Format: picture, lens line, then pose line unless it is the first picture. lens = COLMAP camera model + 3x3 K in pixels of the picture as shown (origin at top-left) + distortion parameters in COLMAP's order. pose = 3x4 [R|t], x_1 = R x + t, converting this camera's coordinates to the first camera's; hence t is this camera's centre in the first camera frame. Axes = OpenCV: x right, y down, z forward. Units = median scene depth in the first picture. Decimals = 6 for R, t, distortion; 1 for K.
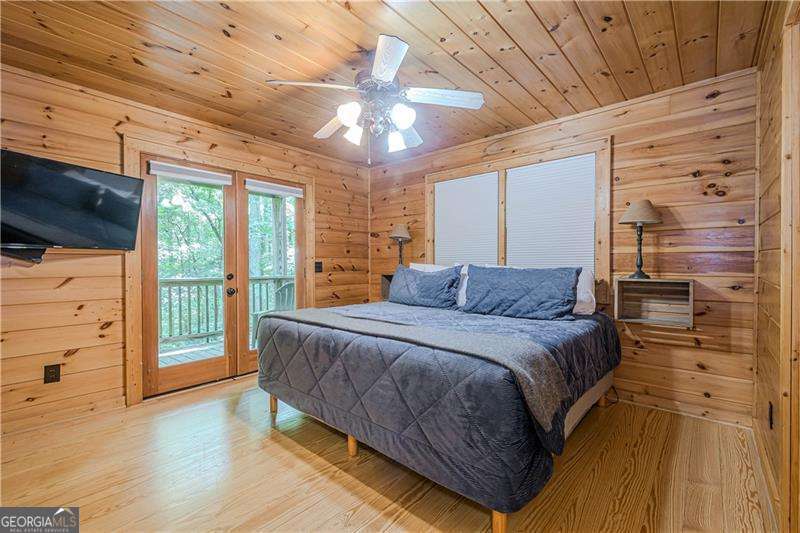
lens RADIAL K [[351.9, 0, 399.0], [0, 351.9, 267.8], [0, 0, 1]] dist [0.003380, -0.000109]
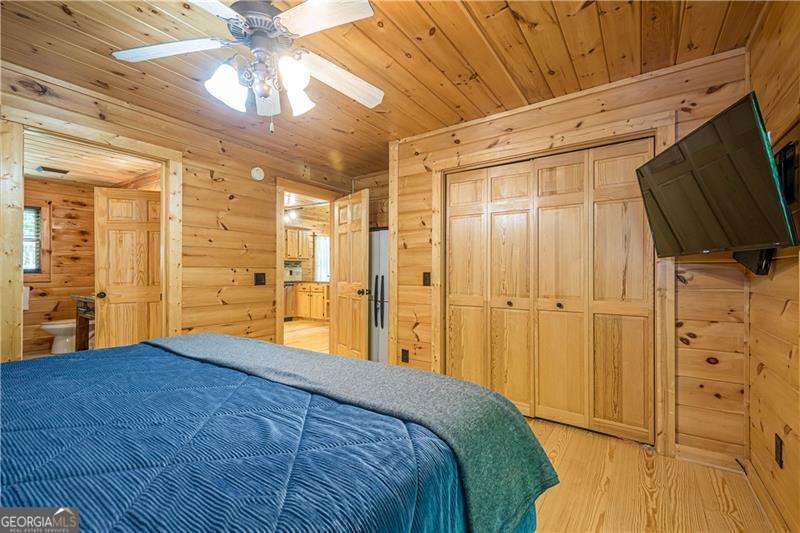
lens RADIAL K [[351.9, 0, 397.7], [0, 351.9, 269.7], [0, 0, 1]] dist [0.003380, -0.000109]
pose [[-0.994221, -0.003438, -0.107294, -0.202987], [-0.003137, 0.999991, -0.002976, -0.011296], [0.107303, -0.002622, -0.994223, 1.239164]]
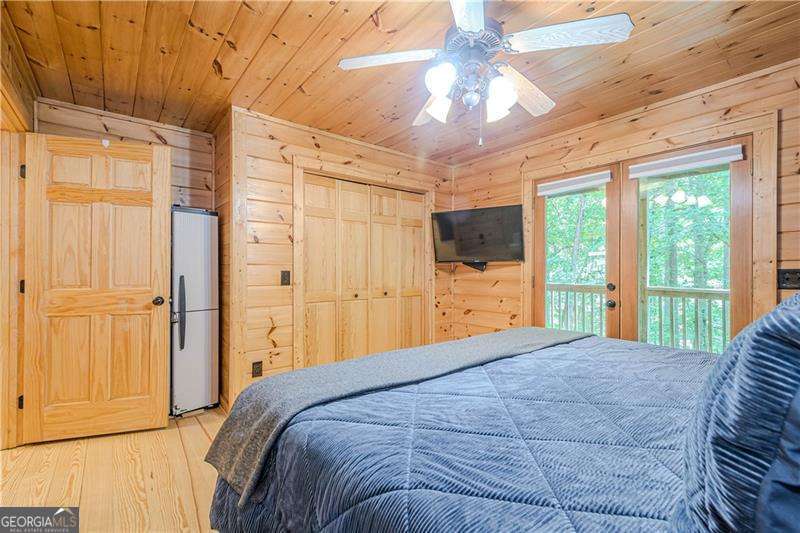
lens RADIAL K [[351.9, 0, 398.2], [0, 351.9, 271.2], [0, 0, 1]] dist [0.003380, -0.000109]
pose [[-0.158192, 0.006049, -0.987390, 0.507863], [-0.009029, 0.999931, 0.007572, -0.016252], [0.987367, 0.010113, -0.158127, 0.677056]]
